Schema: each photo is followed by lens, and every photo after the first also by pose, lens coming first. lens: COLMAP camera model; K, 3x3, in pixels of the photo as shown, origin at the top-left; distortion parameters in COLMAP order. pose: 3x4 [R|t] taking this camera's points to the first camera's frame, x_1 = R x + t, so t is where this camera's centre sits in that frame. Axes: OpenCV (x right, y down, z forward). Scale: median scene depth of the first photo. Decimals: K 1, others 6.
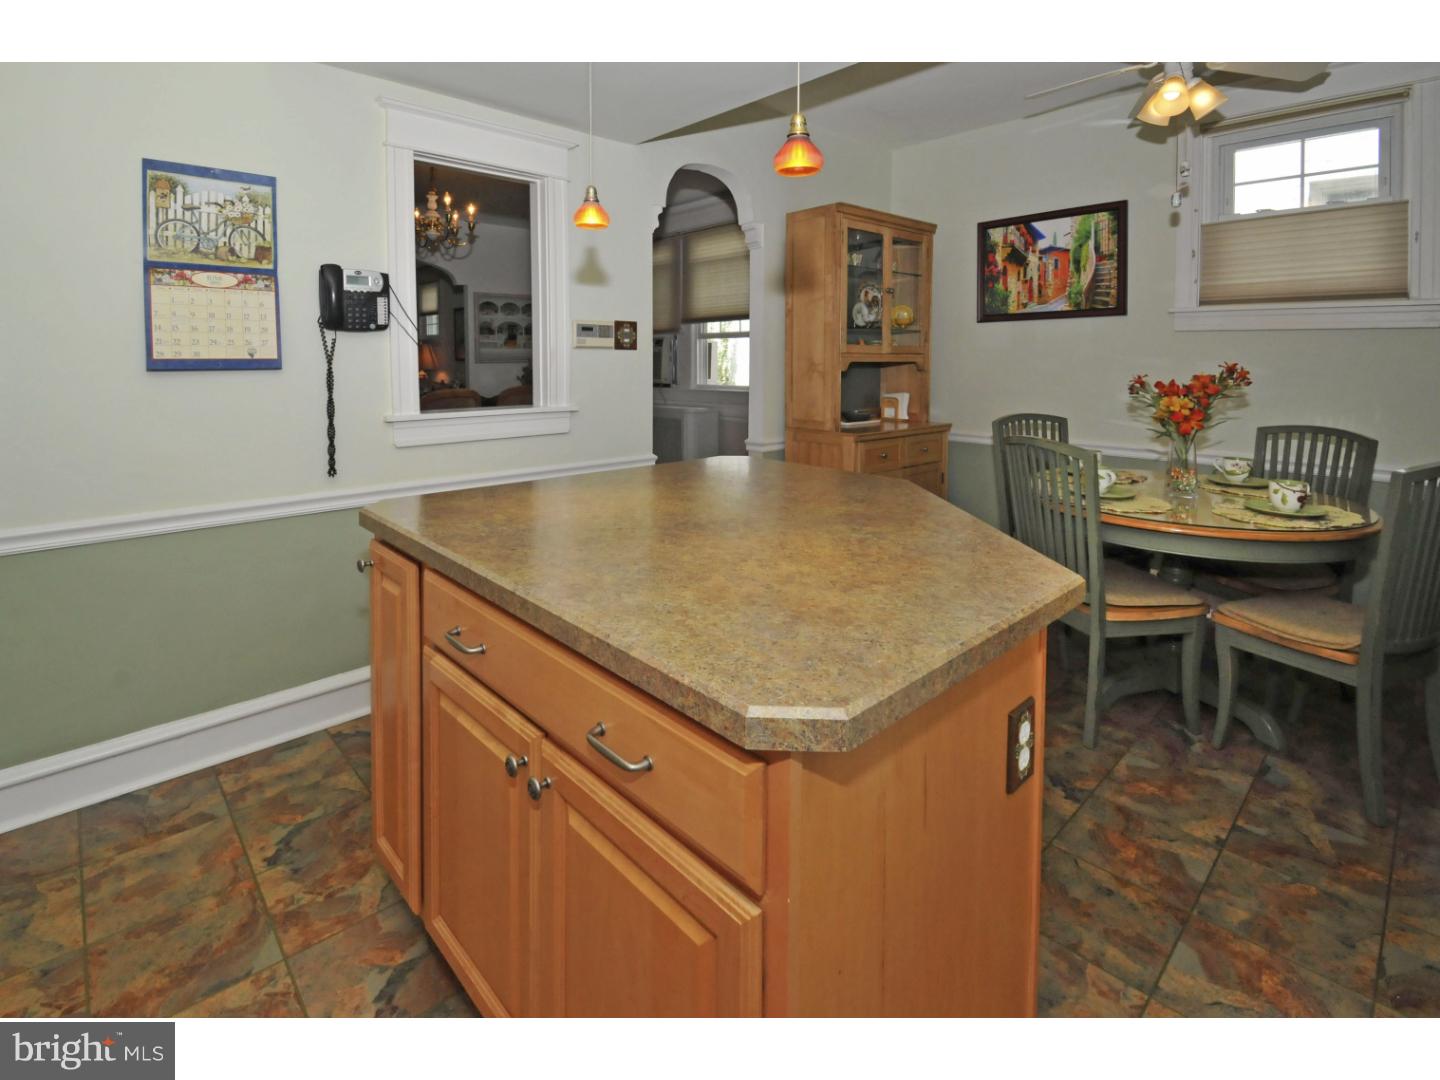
lens RADIAL K [[670.0, 0, 730.6], [0, 670.0, 492.9], [0, 0, 1]] dist [0.000429, -0.018653]
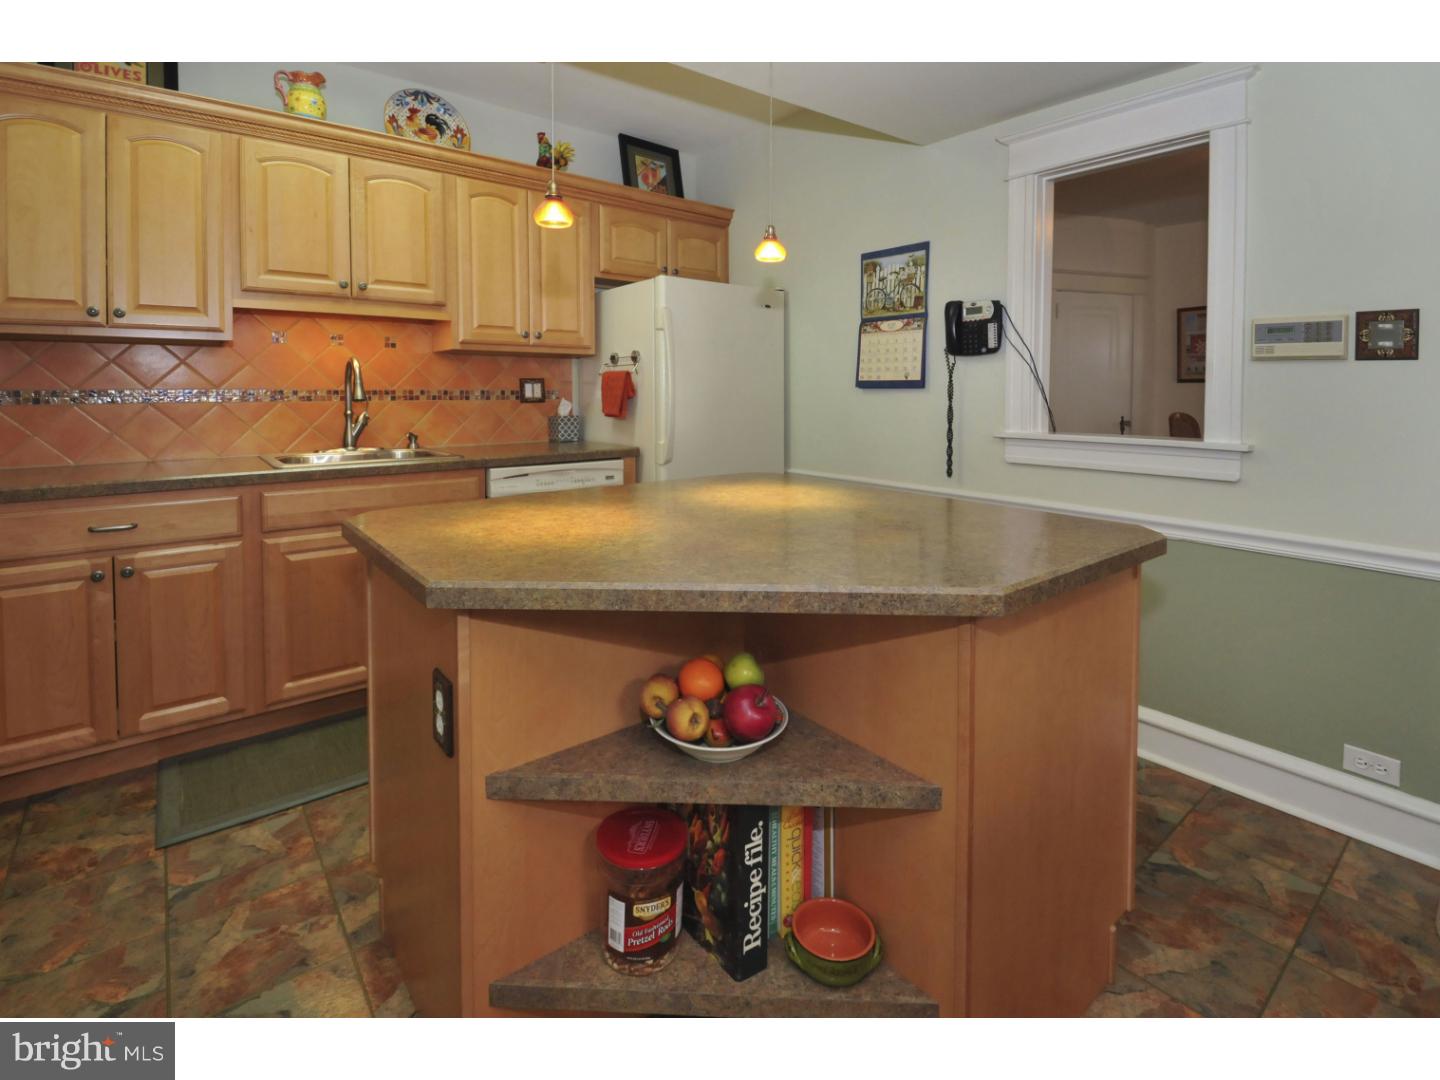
lens RADIAL K [[668.7, 0, 720.0], [0, 668.7, 540.0], [0, 0, 1]] dist [0.003084, -0.018383]
pose [[-0.087376, 0.209648, -0.973865, 0.766935], [-0.196339, 0.954804, 0.223160, -0.120302], [0.976635, 0.210706, -0.042265, 0.766369]]
